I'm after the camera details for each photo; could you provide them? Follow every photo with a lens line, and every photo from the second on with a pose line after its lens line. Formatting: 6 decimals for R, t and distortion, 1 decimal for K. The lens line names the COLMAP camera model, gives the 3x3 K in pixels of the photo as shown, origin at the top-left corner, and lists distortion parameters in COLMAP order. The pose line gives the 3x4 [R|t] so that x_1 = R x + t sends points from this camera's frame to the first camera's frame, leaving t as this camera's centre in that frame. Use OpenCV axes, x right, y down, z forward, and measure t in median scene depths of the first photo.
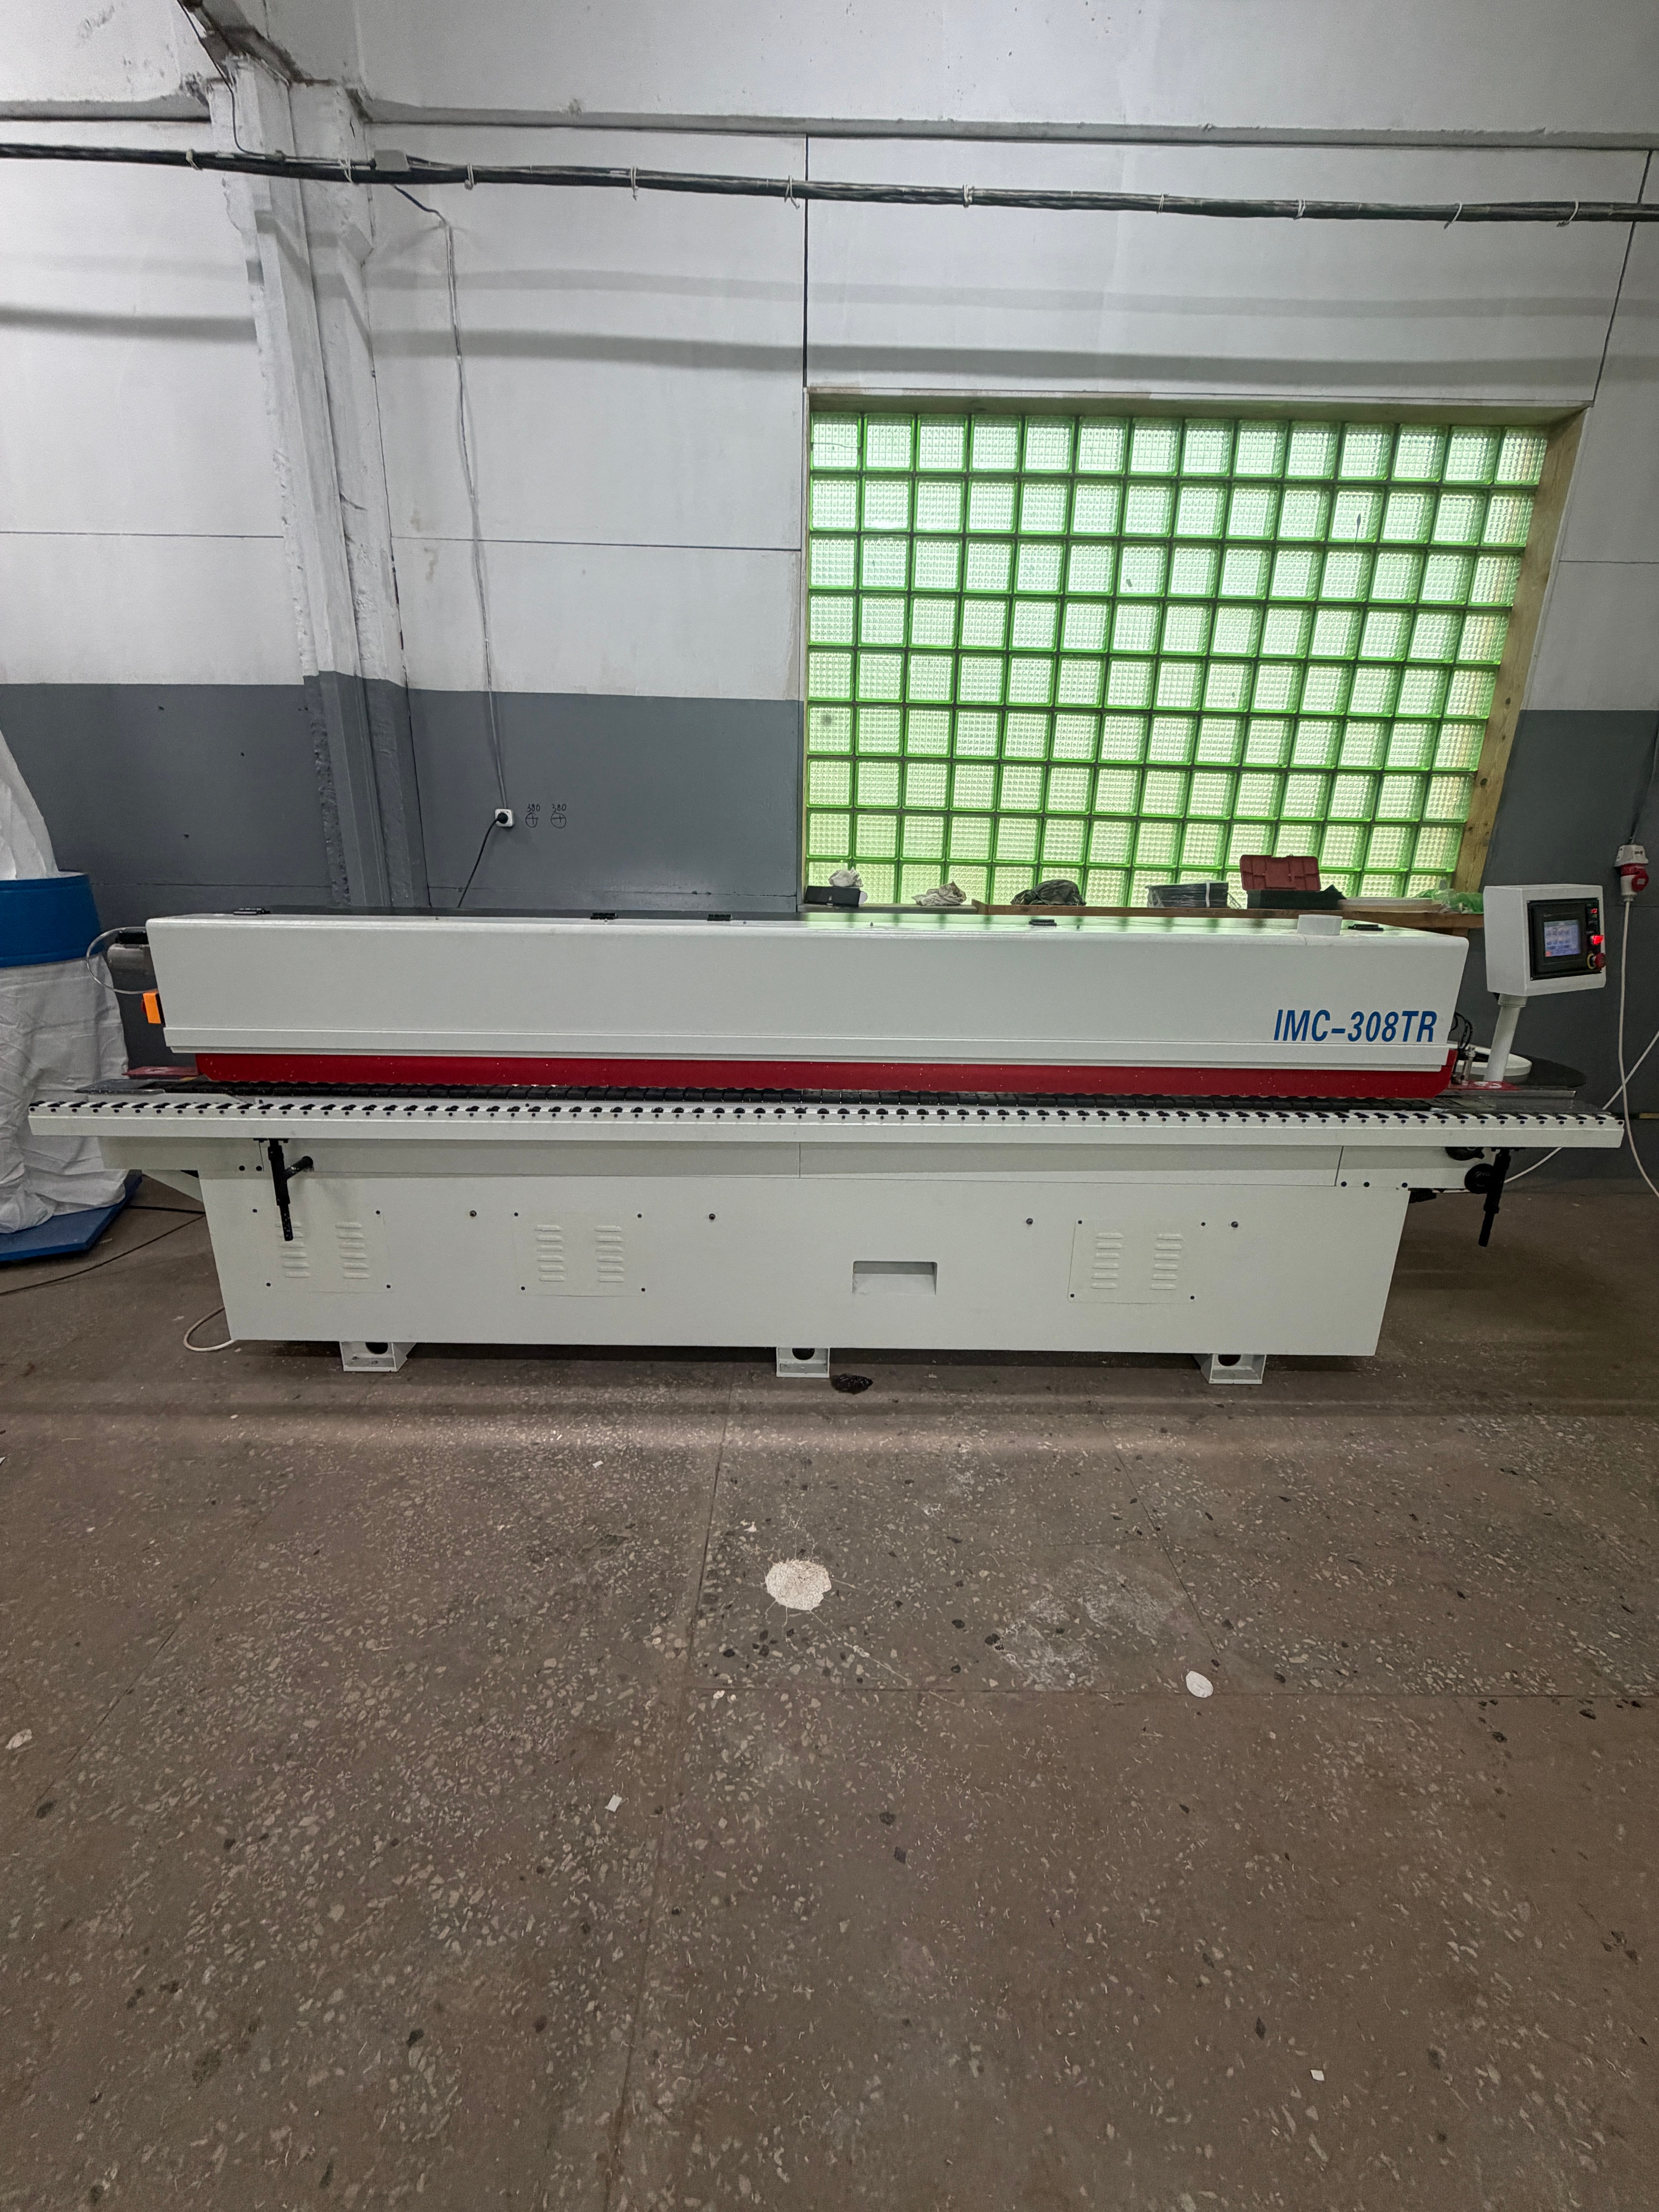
lens RADIAL K [[899.0, 0, 830.4], [0, 899.0, 1096.0], [0, 0, 1]] dist [-0.001696, 0.000007]
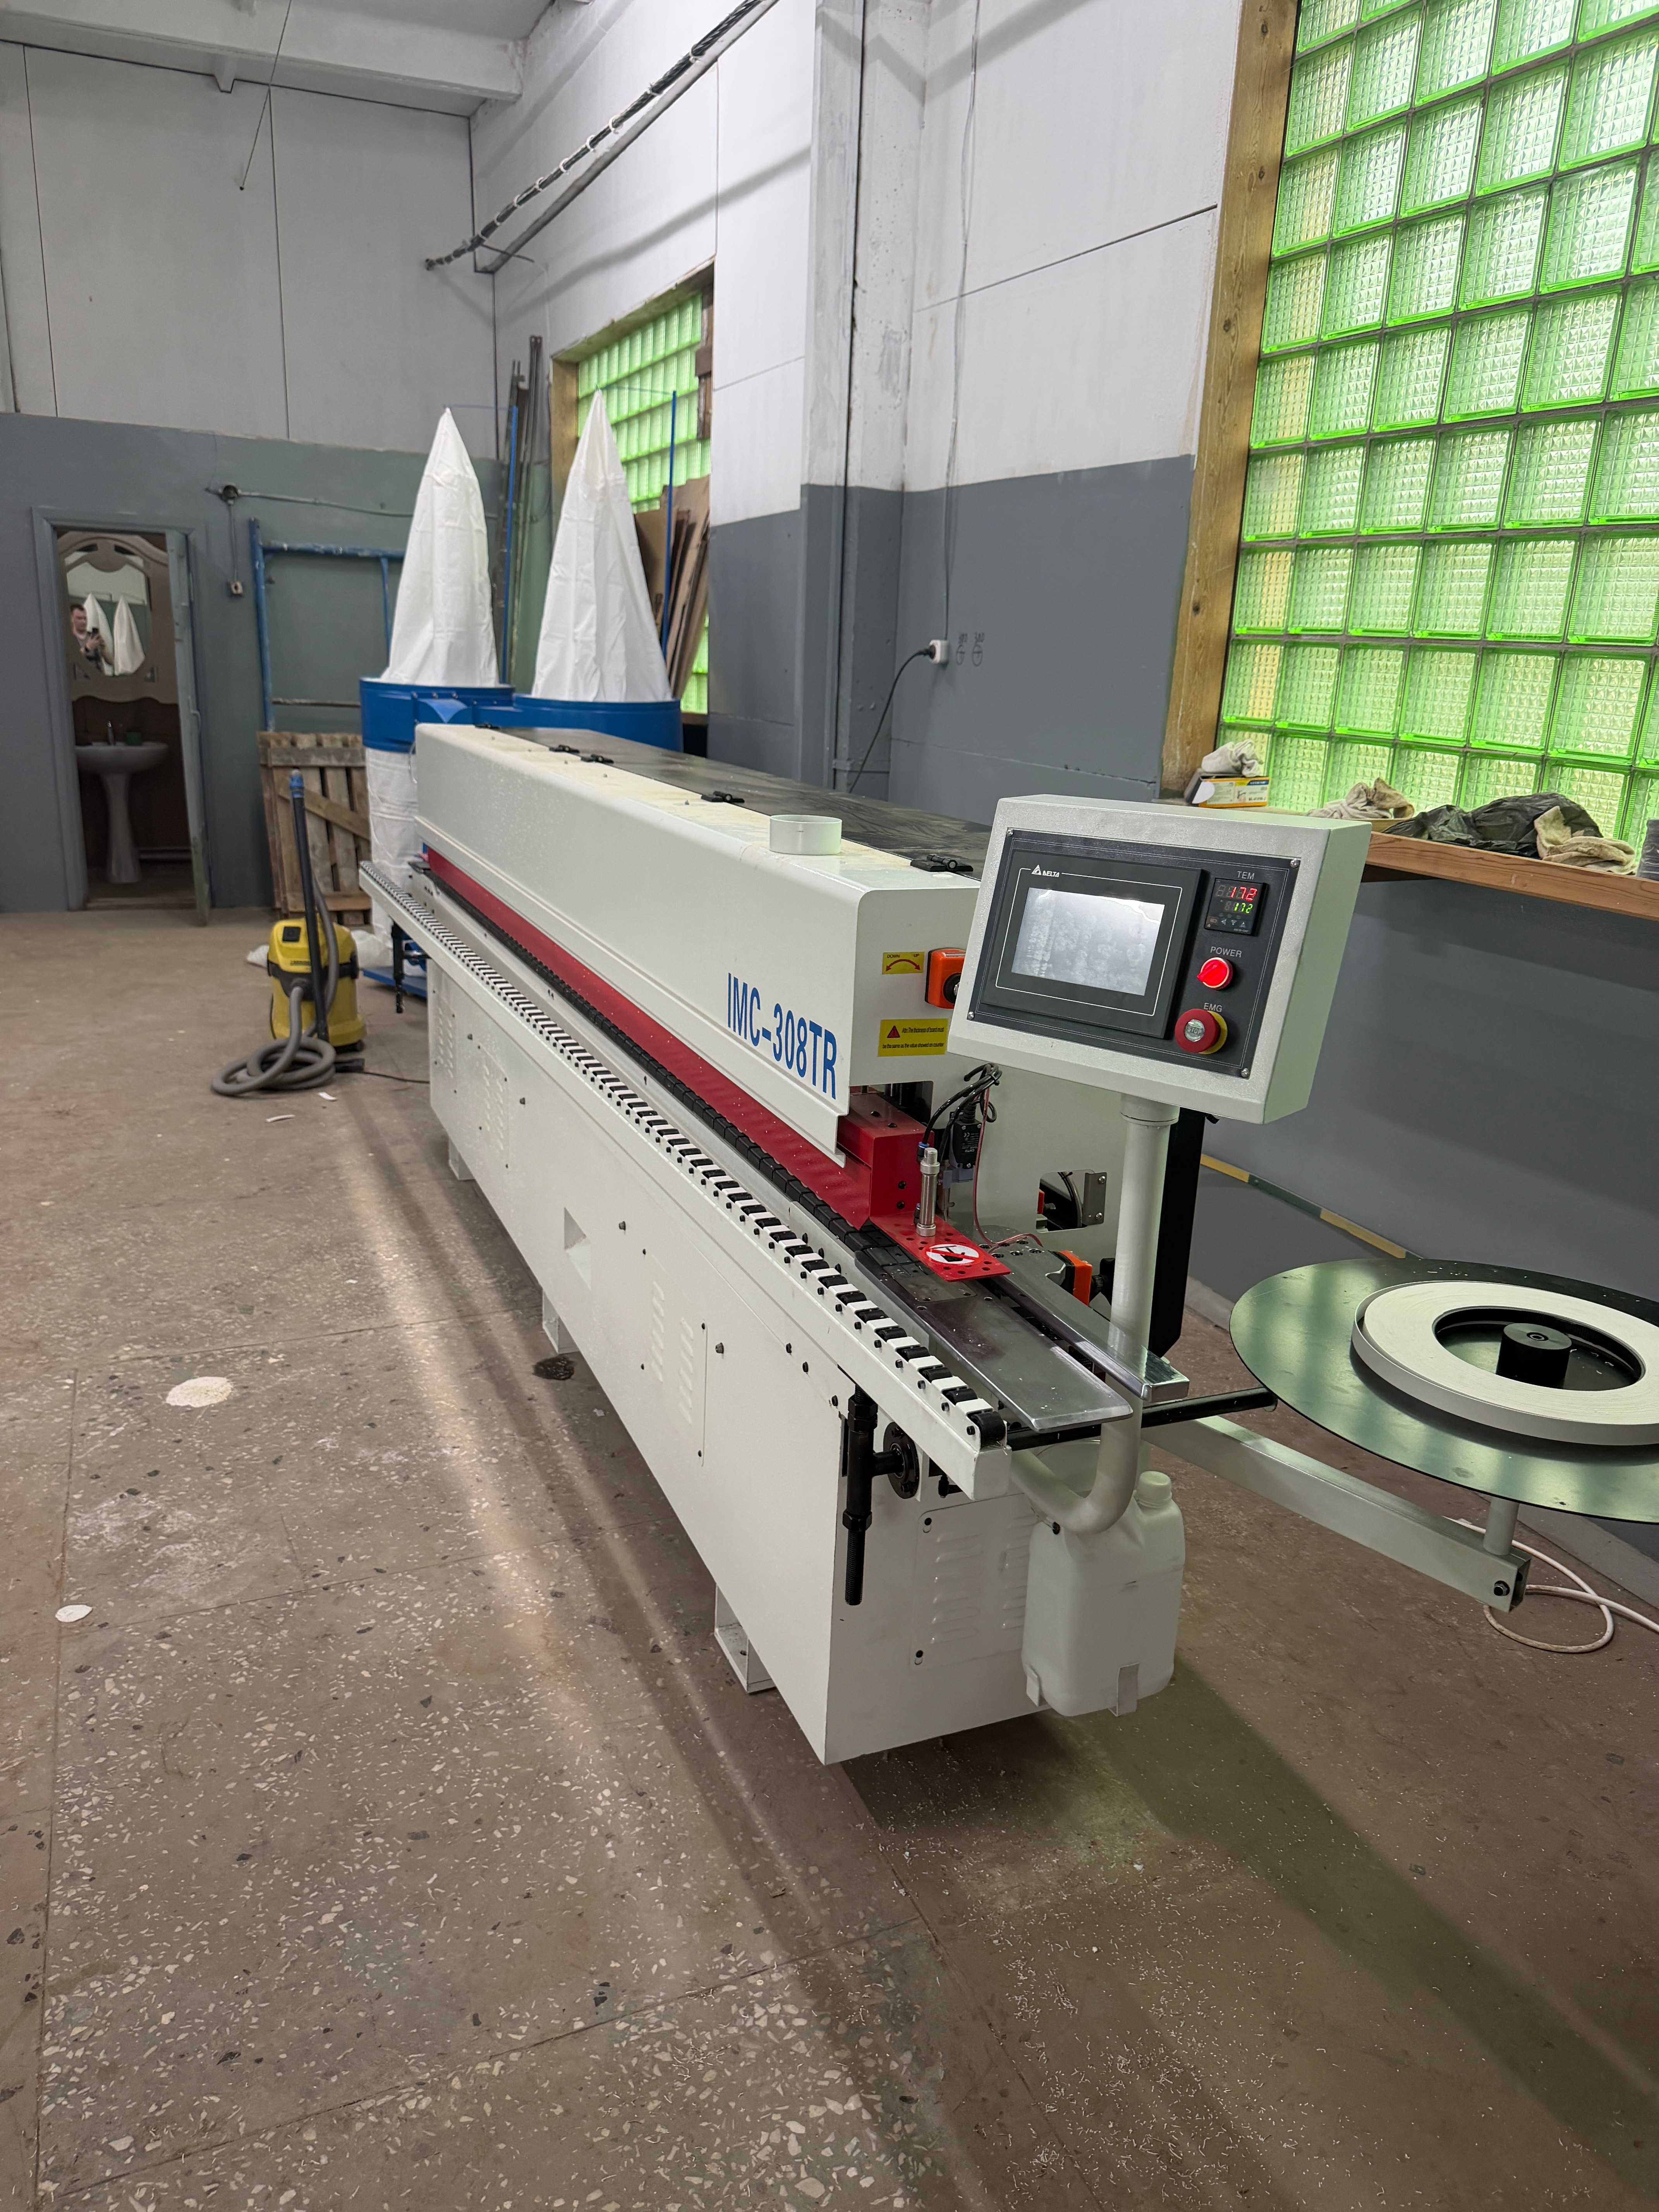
lens RADIAL K [[1578.1, 0, 829.5], [0, 1578.1, 1106.0], [0, 0, 1]] dist [0.004298, -0.000874]
pose [[0.389556, 0.253730, -0.885363, 1.288395], [-0.298520, 0.944192, 0.139241, -0.150462], [0.871282, 0.210057, 0.443559, 0.589310]]
